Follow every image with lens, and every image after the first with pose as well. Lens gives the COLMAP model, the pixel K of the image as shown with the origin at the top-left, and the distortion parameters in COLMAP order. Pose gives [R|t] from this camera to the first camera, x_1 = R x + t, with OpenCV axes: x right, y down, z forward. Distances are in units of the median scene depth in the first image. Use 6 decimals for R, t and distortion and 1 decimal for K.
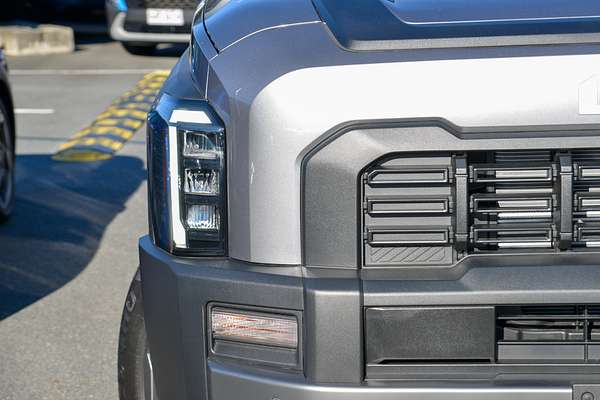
lens RADIAL K [[1475.0, 0, 300.2], [0, 1475.0, 200.1], [0, 0, 1]] dist [0.172868, 0.000000]
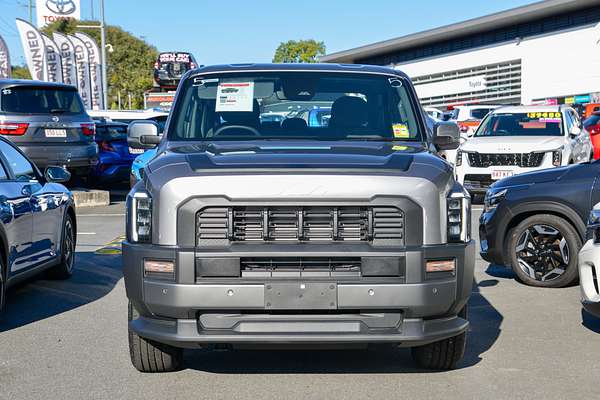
lens RADIAL K [[1075.2, 0, 300.1], [0, 1075.2, 199.8], [0, 0, 1]] dist [-0.076378, 0.000000]
pose [[0.999699, 0.013806, 0.020258, 0.199627], [-0.011203, 0.992292, -0.123418, 0.213208], [-0.021806, 0.123154, 0.992148, -1.104215]]
